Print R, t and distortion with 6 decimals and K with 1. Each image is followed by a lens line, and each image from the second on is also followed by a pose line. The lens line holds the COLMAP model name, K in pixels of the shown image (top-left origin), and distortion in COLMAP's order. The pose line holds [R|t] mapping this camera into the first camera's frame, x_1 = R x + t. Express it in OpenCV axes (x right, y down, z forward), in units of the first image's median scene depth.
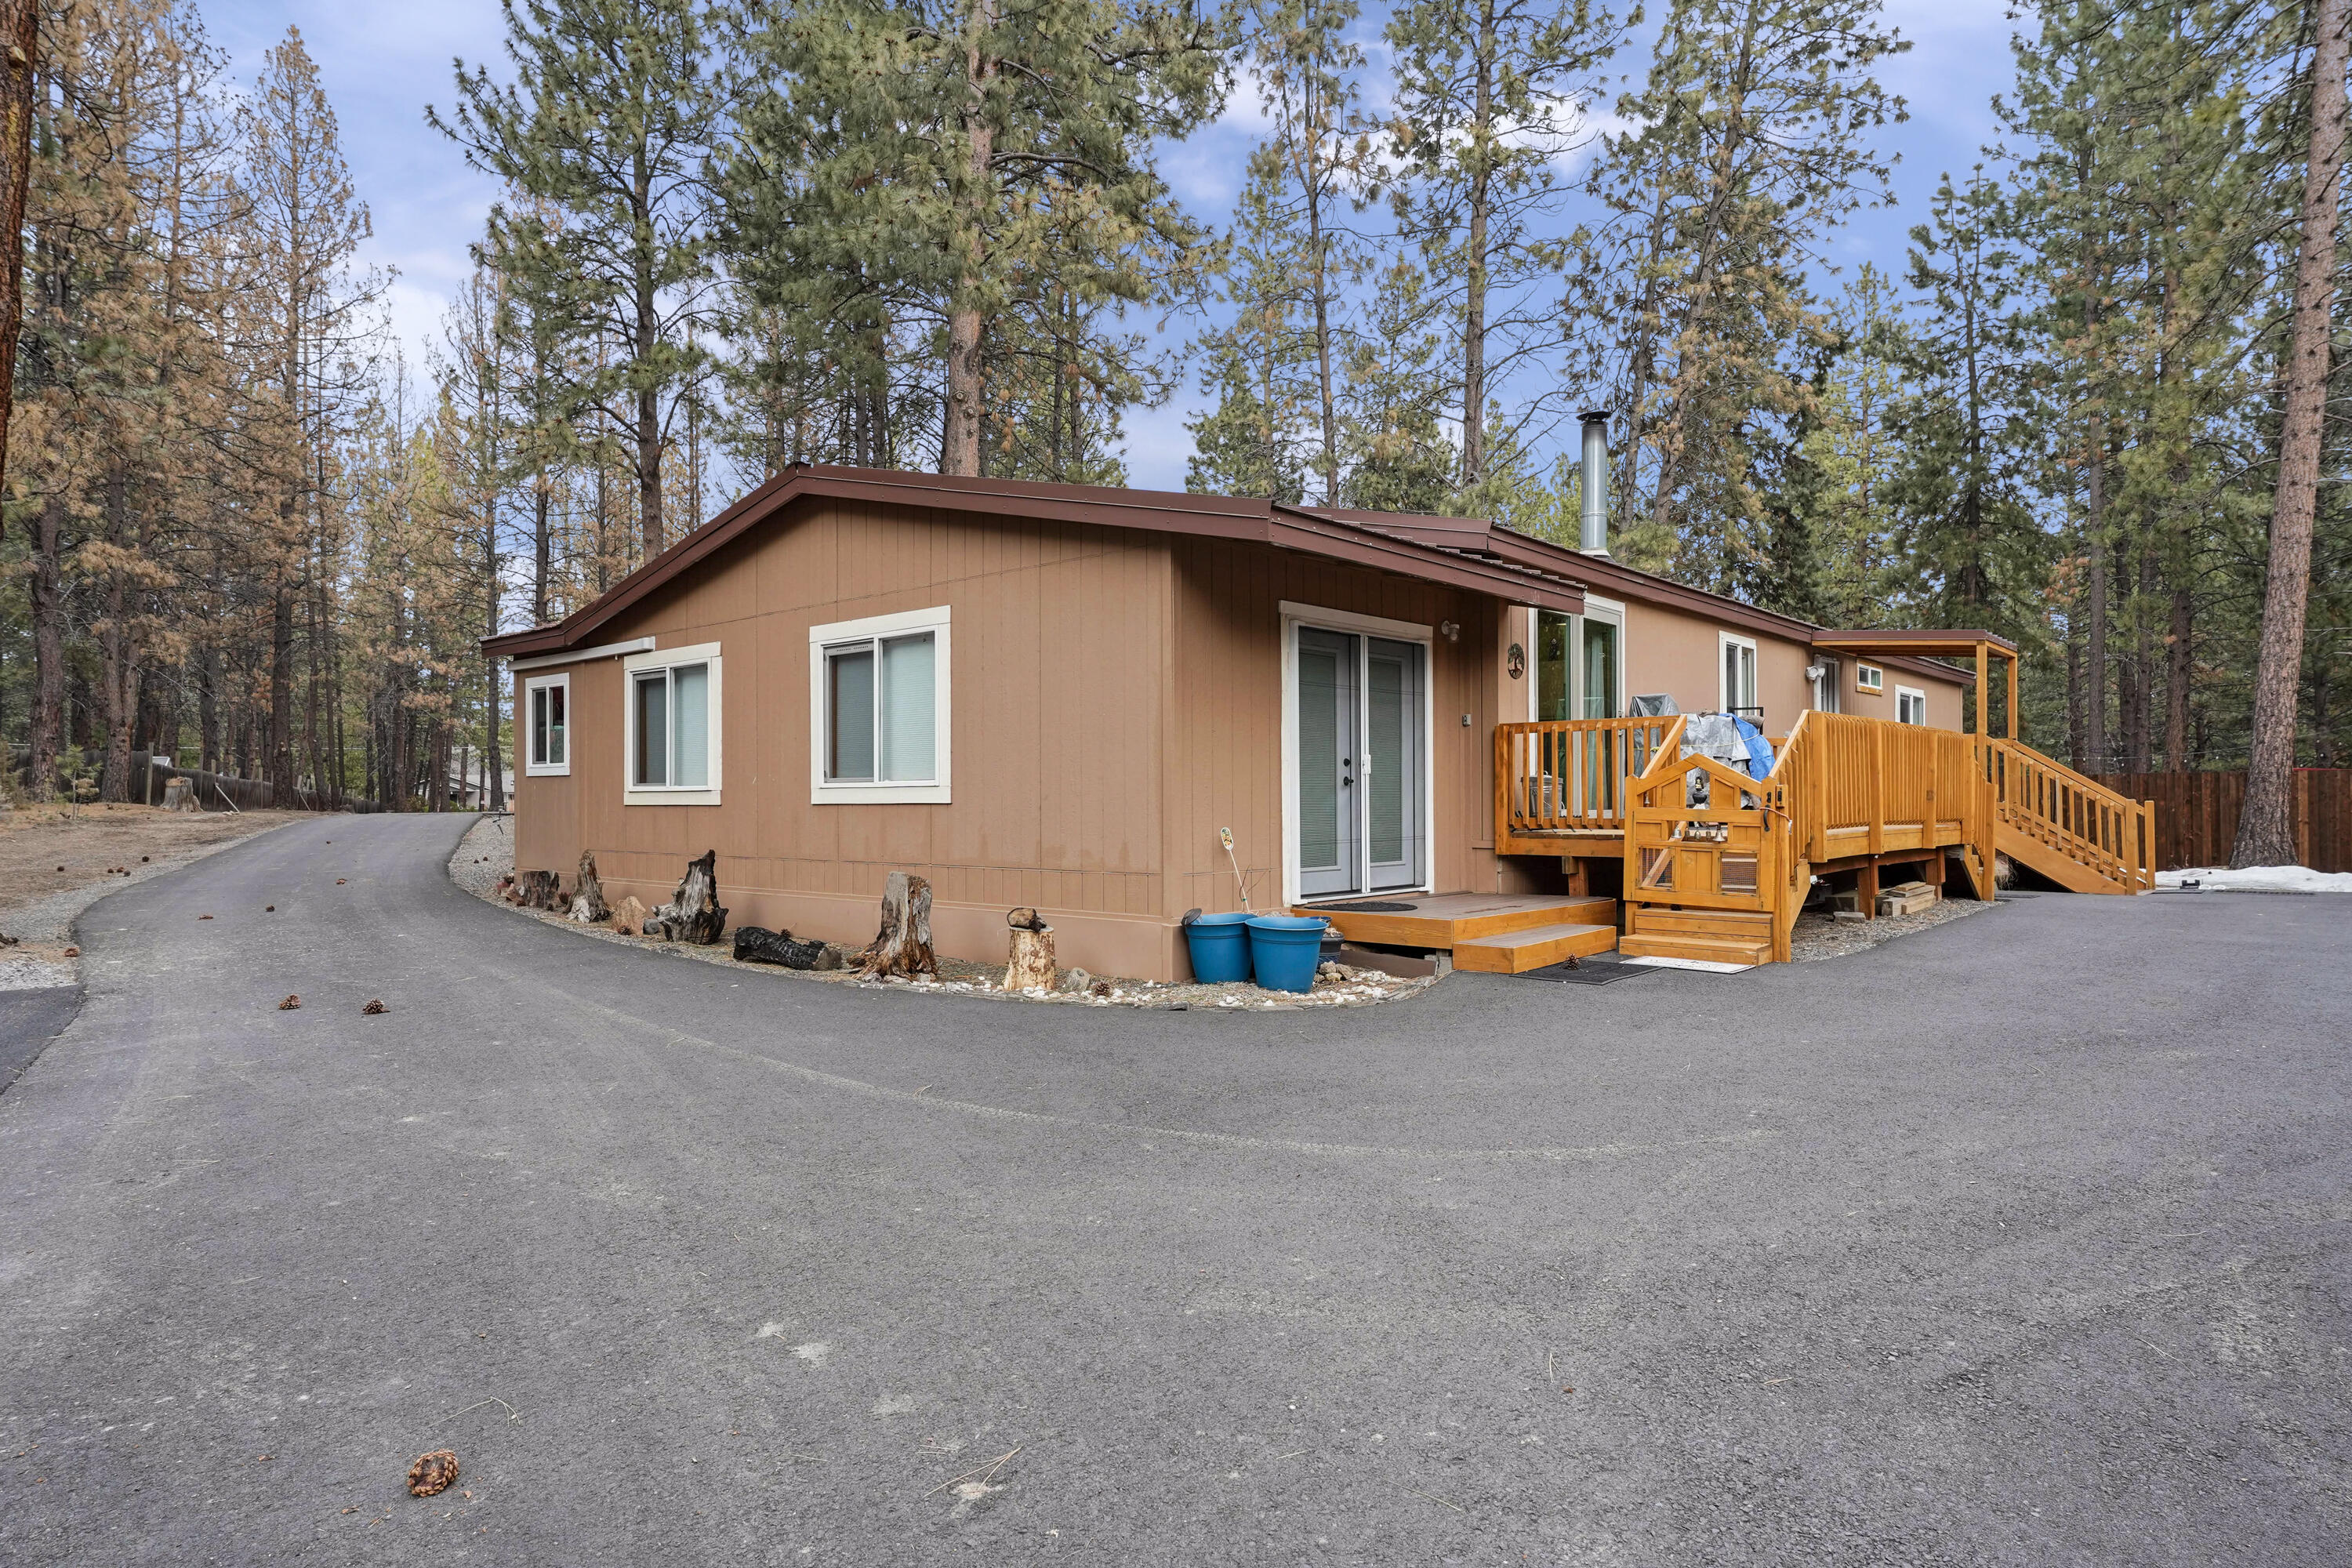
lens RADIAL K [[1359.7, 0, 1179.3], [0, 1359.7, 775.9], [0, 0, 1]] dist [-0.004228, 0.002120]
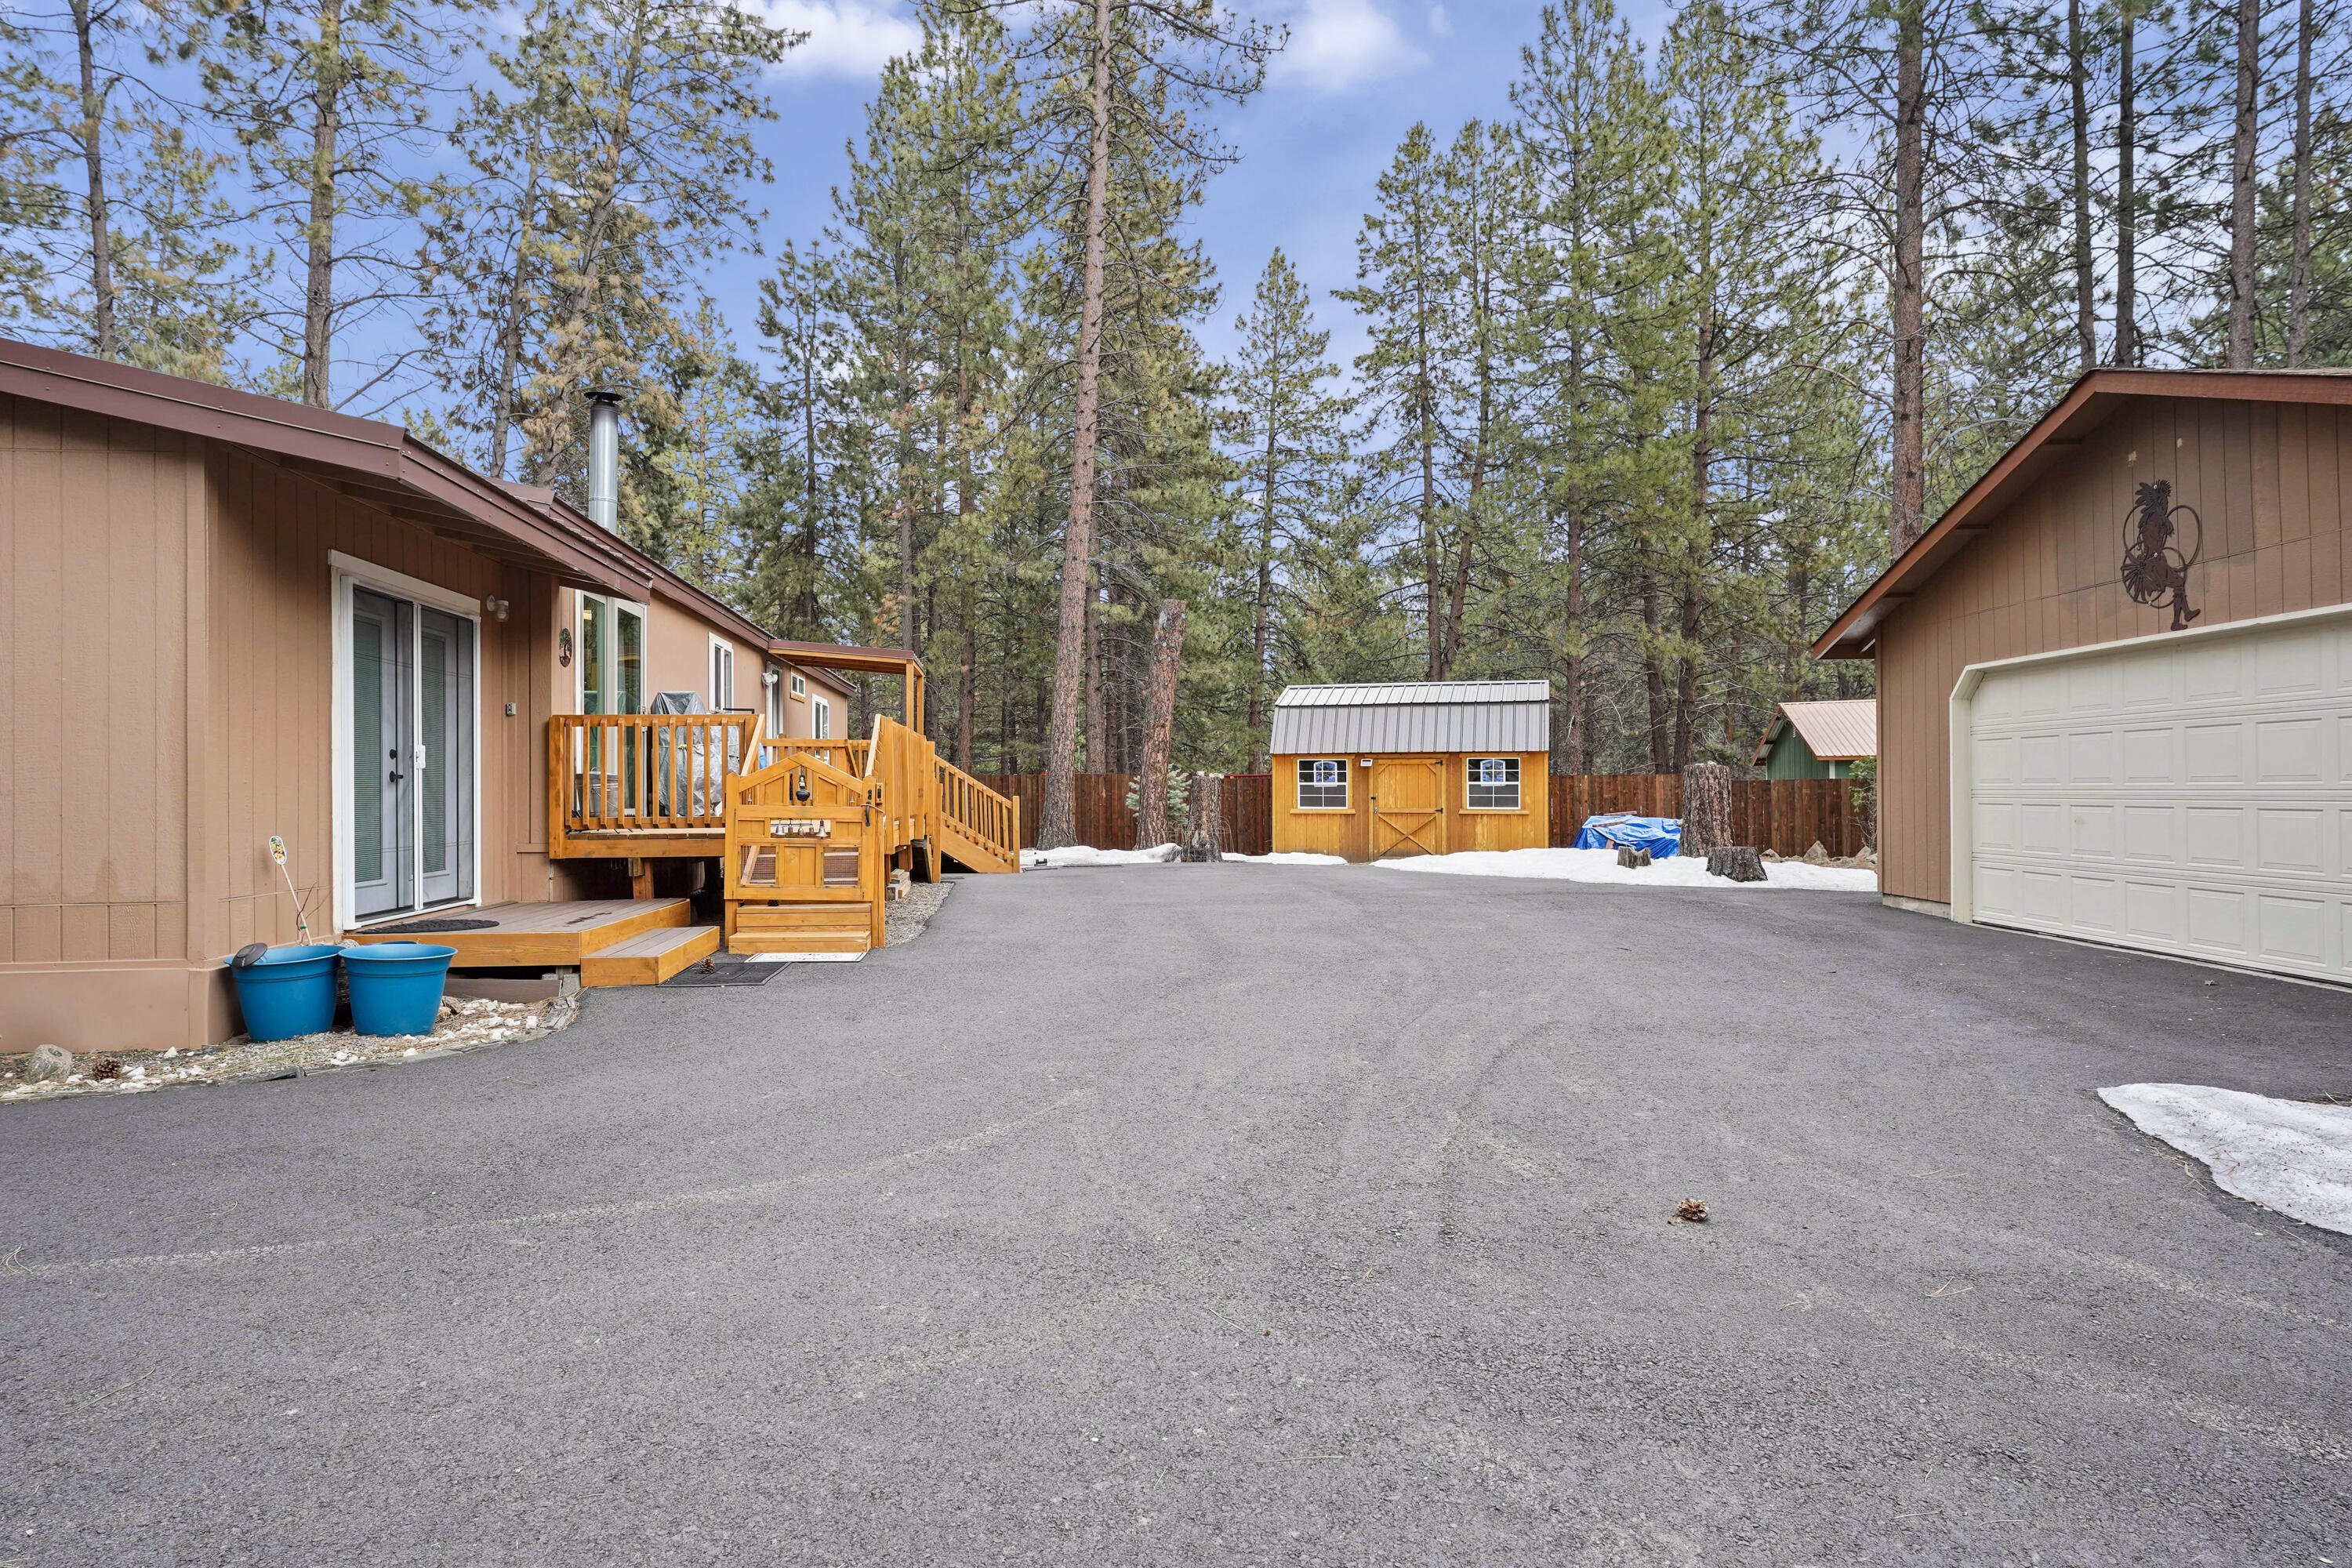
lens RADIAL K [[1334.8, 0, 1181.3], [0, 1334.8, 768.9], [0, 0, 1]] dist [-0.003826, -0.000466]
pose [[0.660670, 0.011193, 0.750593, -0.152475], [-0.007865, 0.999937, -0.007989, 0.001516], [-0.750635, -0.000625, 0.660717, 0.090624]]
